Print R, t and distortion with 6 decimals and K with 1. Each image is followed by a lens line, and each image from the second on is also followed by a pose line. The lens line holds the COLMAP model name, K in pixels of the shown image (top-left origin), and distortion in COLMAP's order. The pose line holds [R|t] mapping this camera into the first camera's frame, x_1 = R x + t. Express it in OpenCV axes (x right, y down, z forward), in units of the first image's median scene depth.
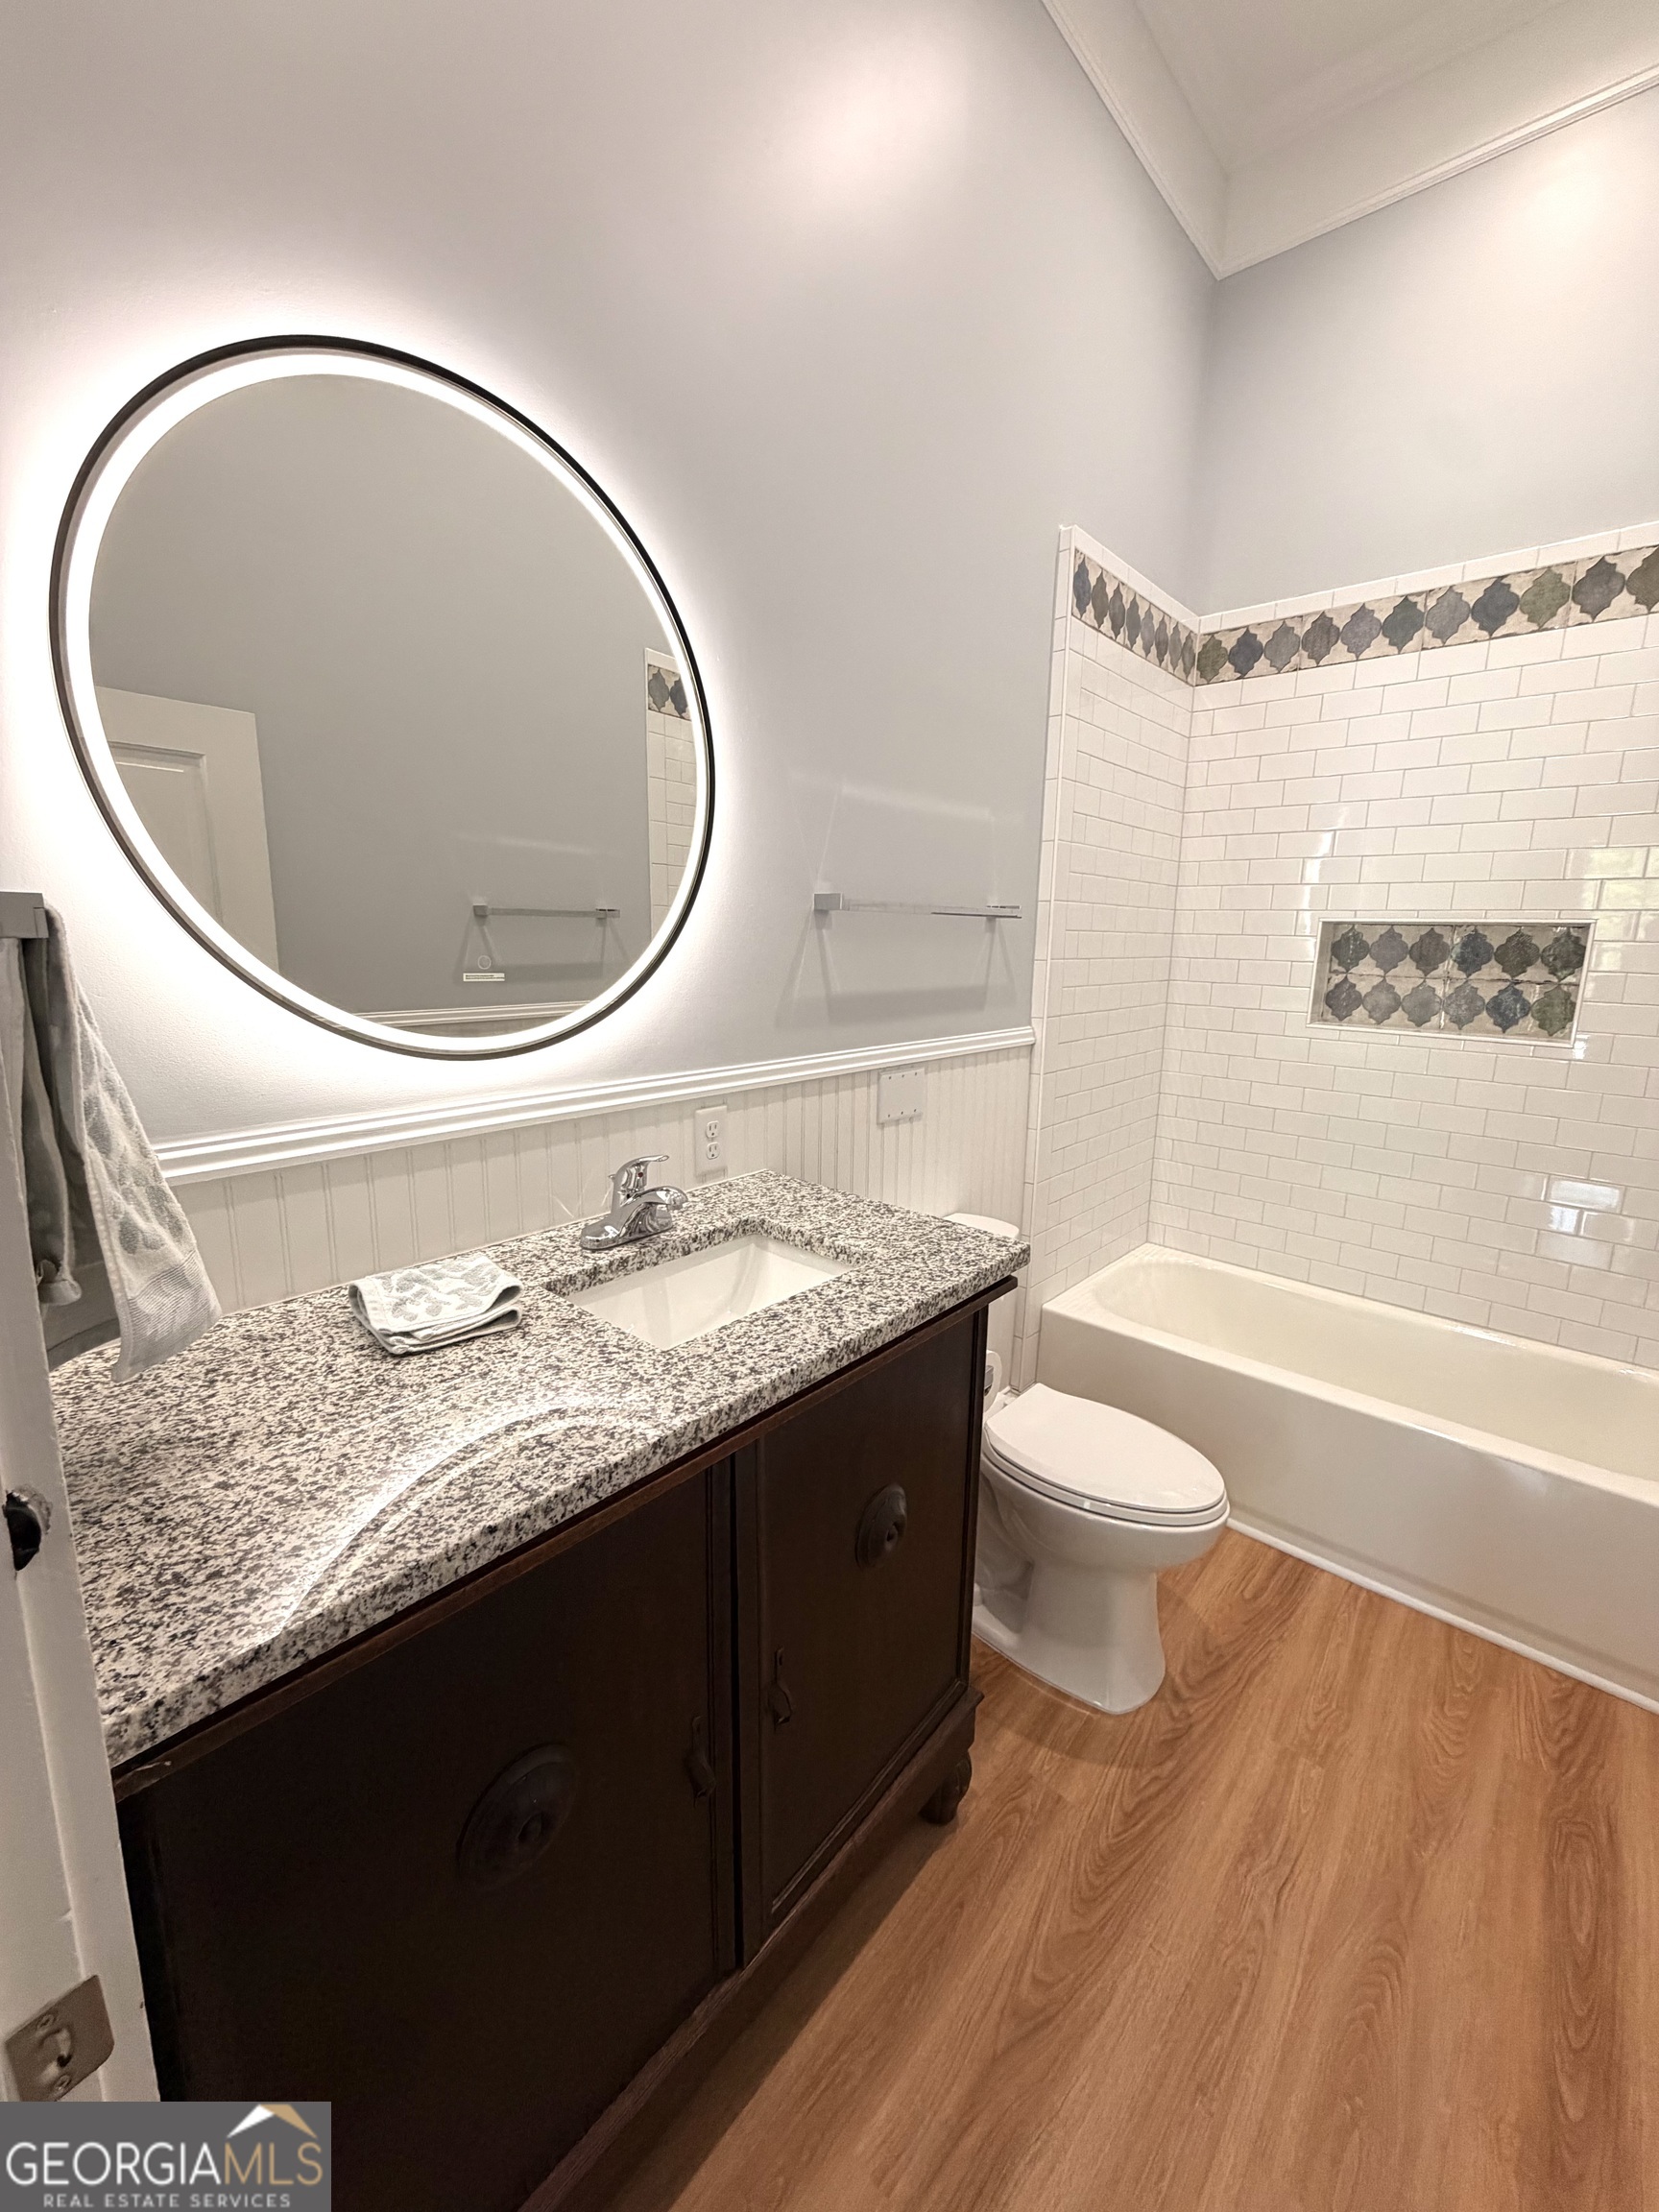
lens RADIAL K [[892.9, 0, 824.9], [0, 892.9, 1099.9], [0, 0, 1]] dist [-0.000079, 0.000375]
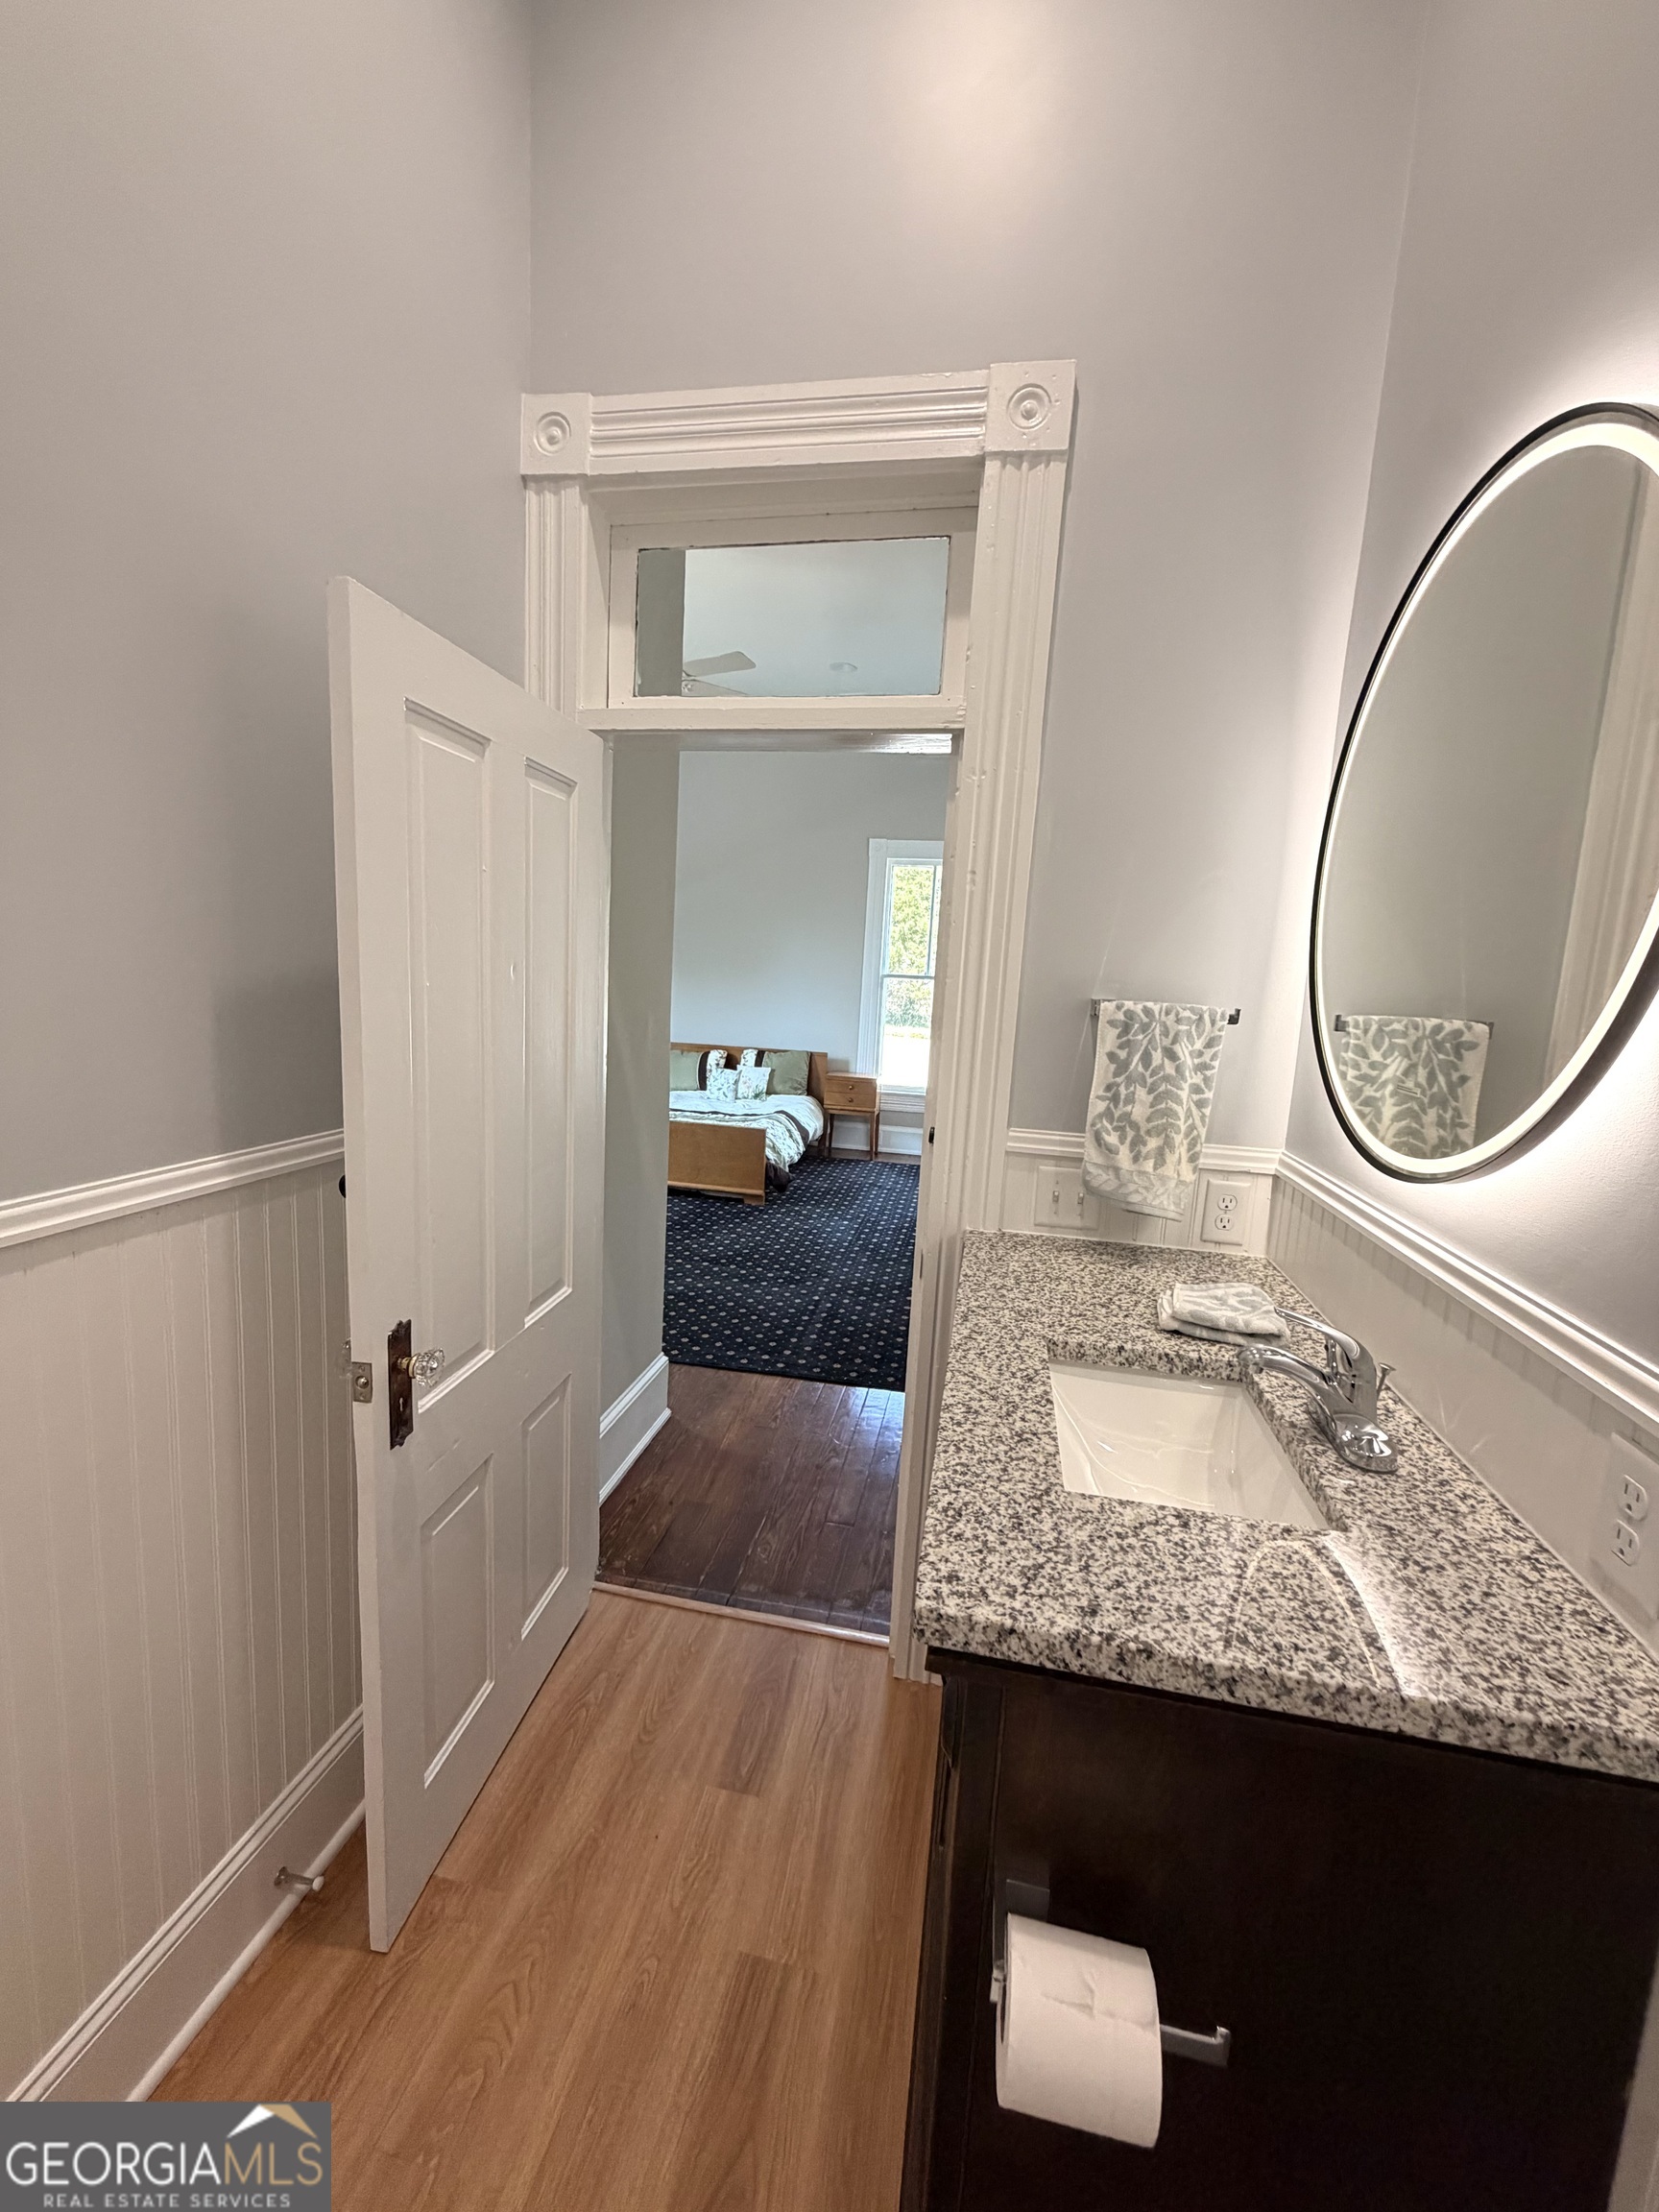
lens RADIAL K [[892.9, 0, 829.4], [0, 892.9, 1105.6], [0, 0, 1]] dist [-0.000079, 0.000375]
pose [[-0.862564, 0.011606, -0.505815, 0.665351], [-0.159465, 0.942546, 0.293562, -0.326962], [0.480161, 0.333875, -0.811155, 1.610446]]
